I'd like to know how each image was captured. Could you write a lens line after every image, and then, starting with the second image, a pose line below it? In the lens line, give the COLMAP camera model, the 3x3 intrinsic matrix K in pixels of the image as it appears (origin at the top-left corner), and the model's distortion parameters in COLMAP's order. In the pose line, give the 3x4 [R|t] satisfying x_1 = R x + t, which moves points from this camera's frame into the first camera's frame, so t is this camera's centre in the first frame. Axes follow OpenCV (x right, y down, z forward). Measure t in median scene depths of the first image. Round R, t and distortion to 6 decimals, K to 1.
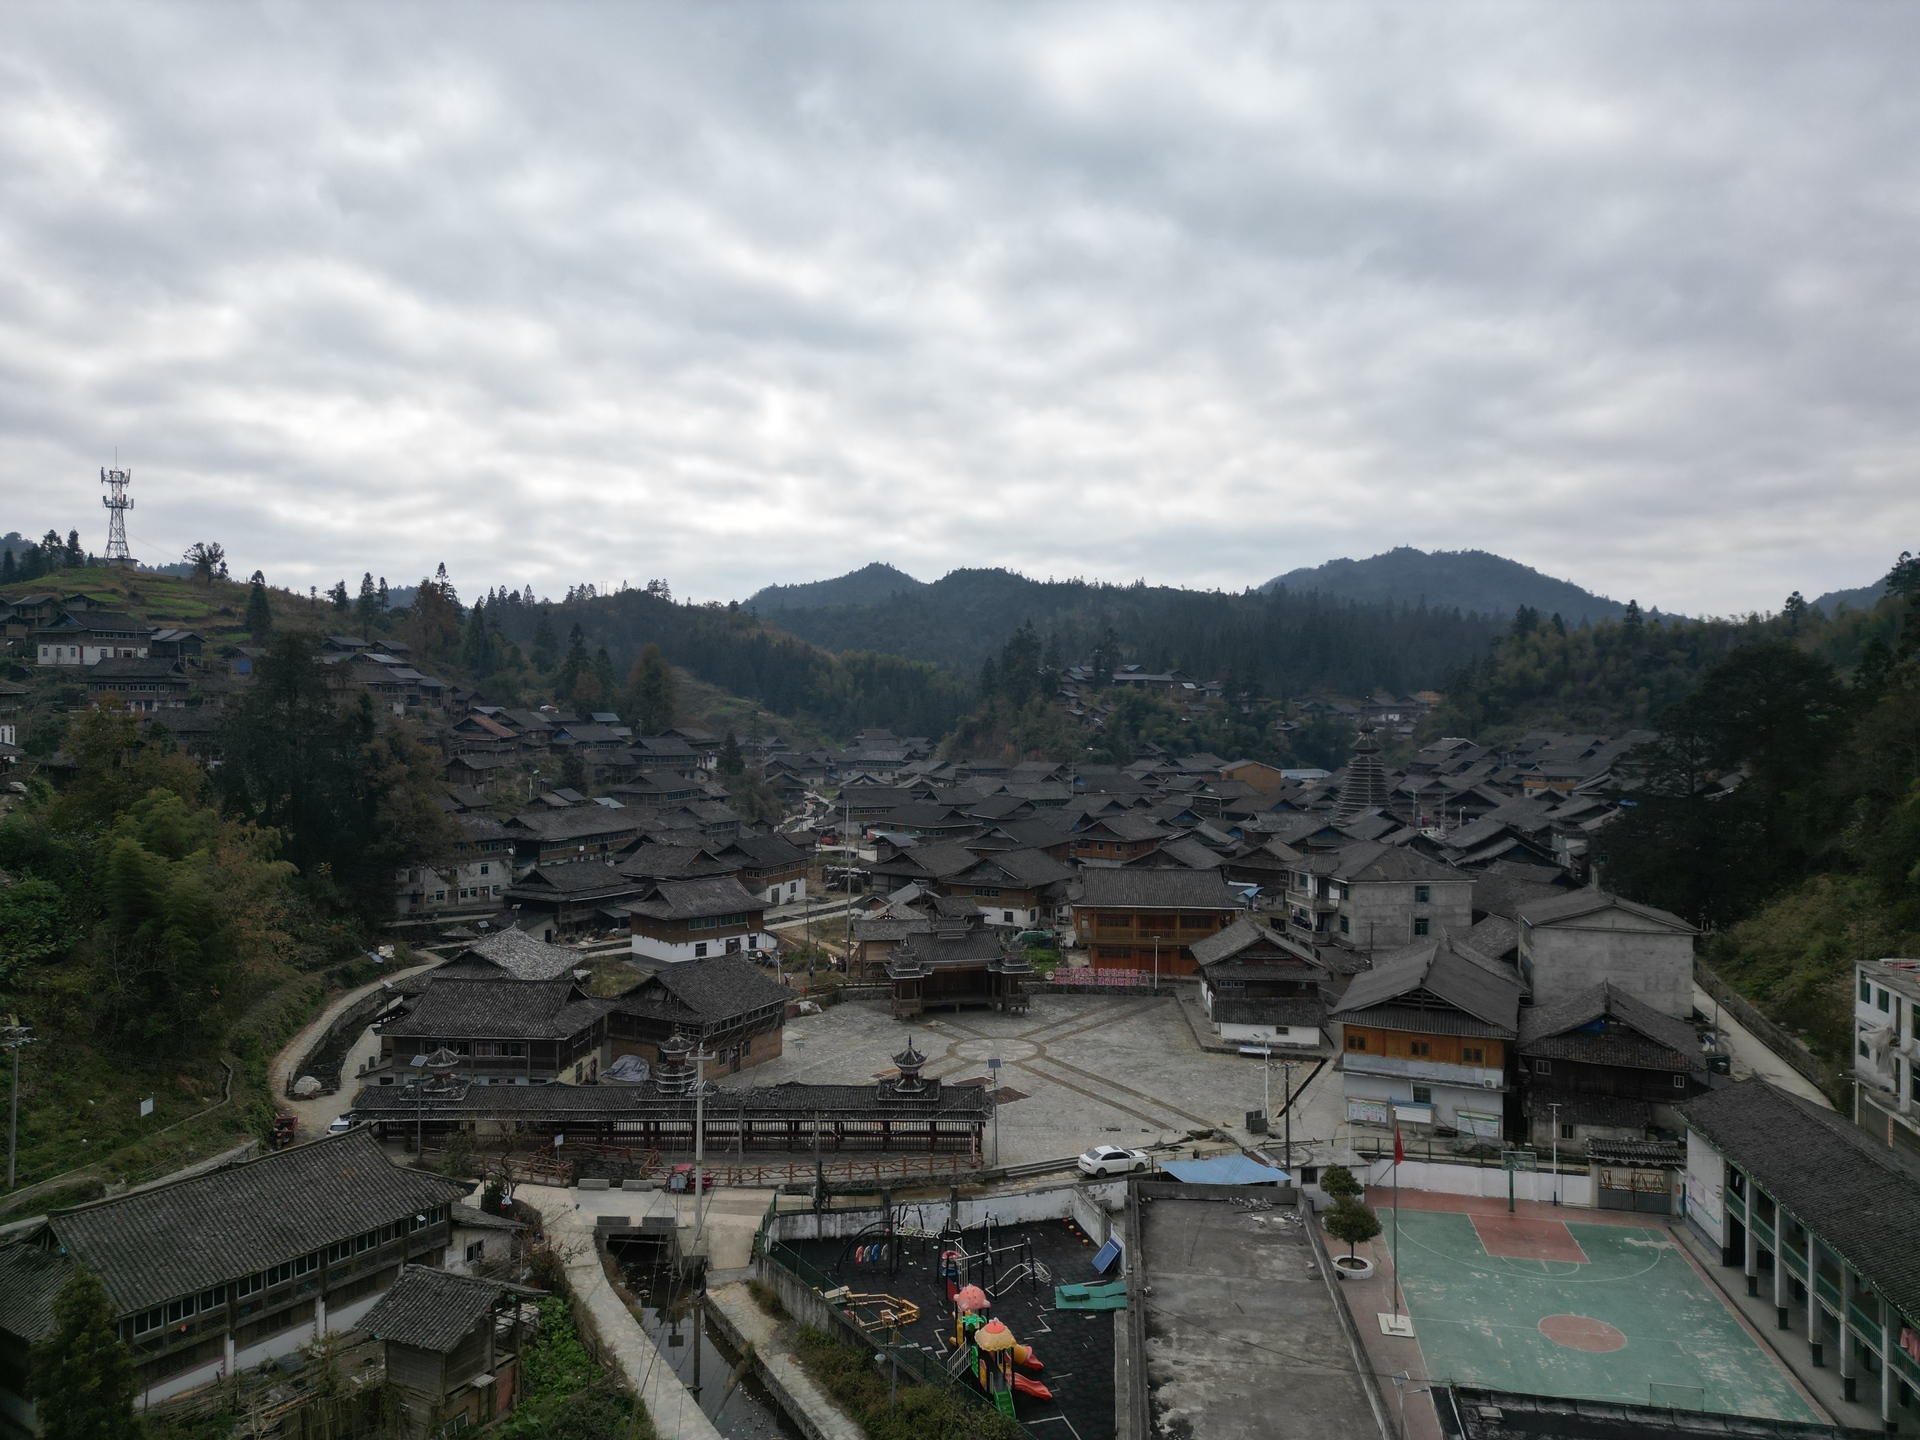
lens RADIAL K [[1326.2, 0, 960.0], [0, 1326.2, 720.0], [0, 0, 1]] dist [0.079421, -0.077660]
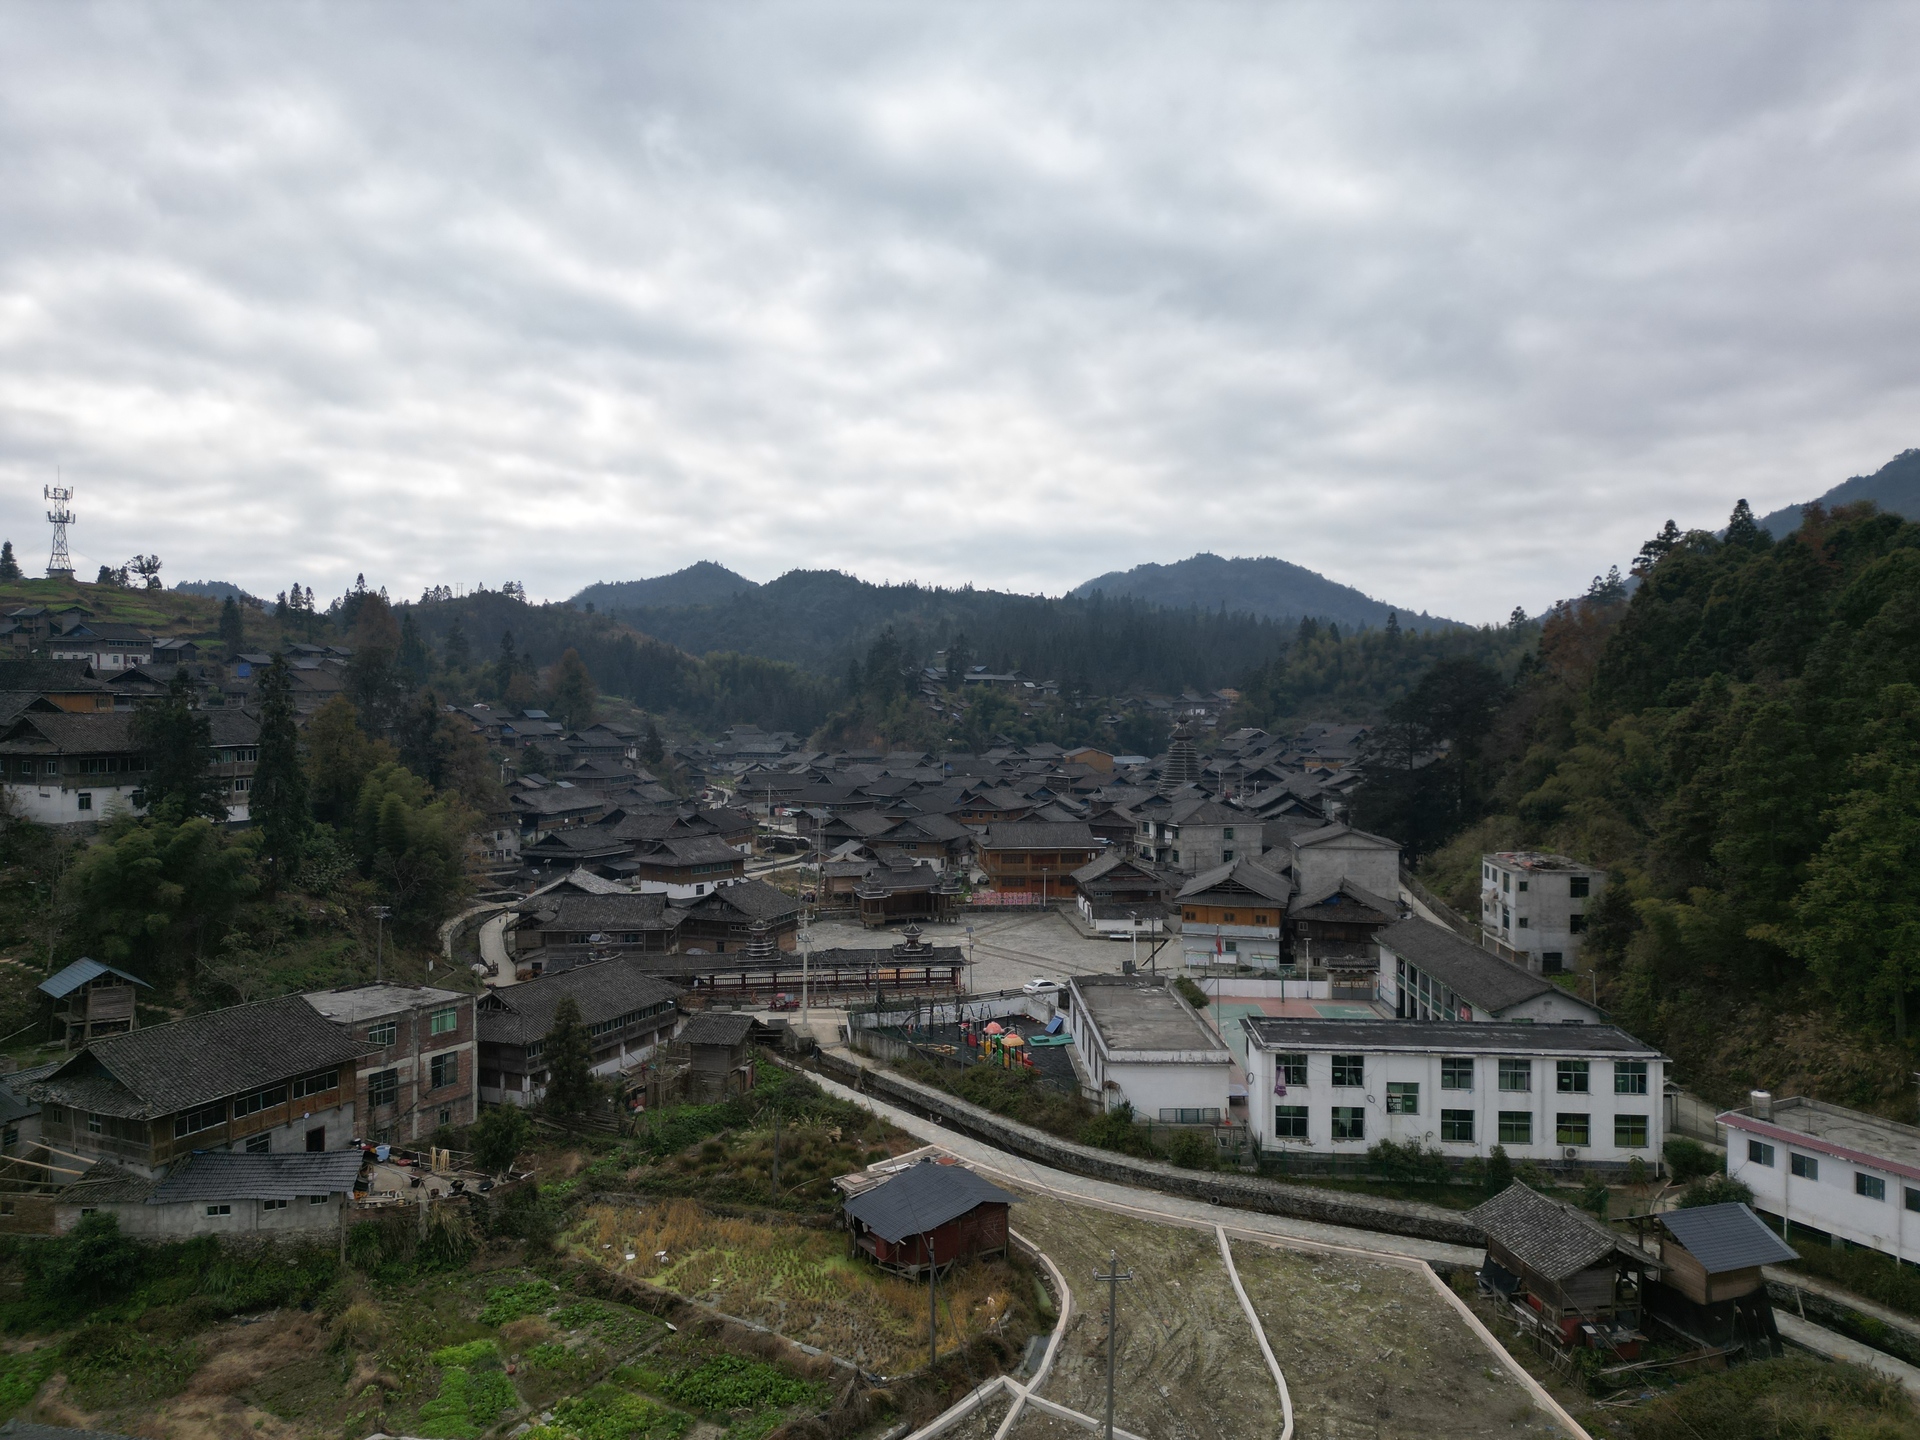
lens RADIAL K [[1326.2, 0, 960.0], [0, 1326.2, 720.0], [0, 0, 1]] dist [0.079421, -0.077660]
pose [[0.990500, -0.005648, 0.137394, -0.062132], [0.005353, 0.999982, 0.002520, 0.002080], [-0.137405, -0.001760, 0.990513, -0.170828]]
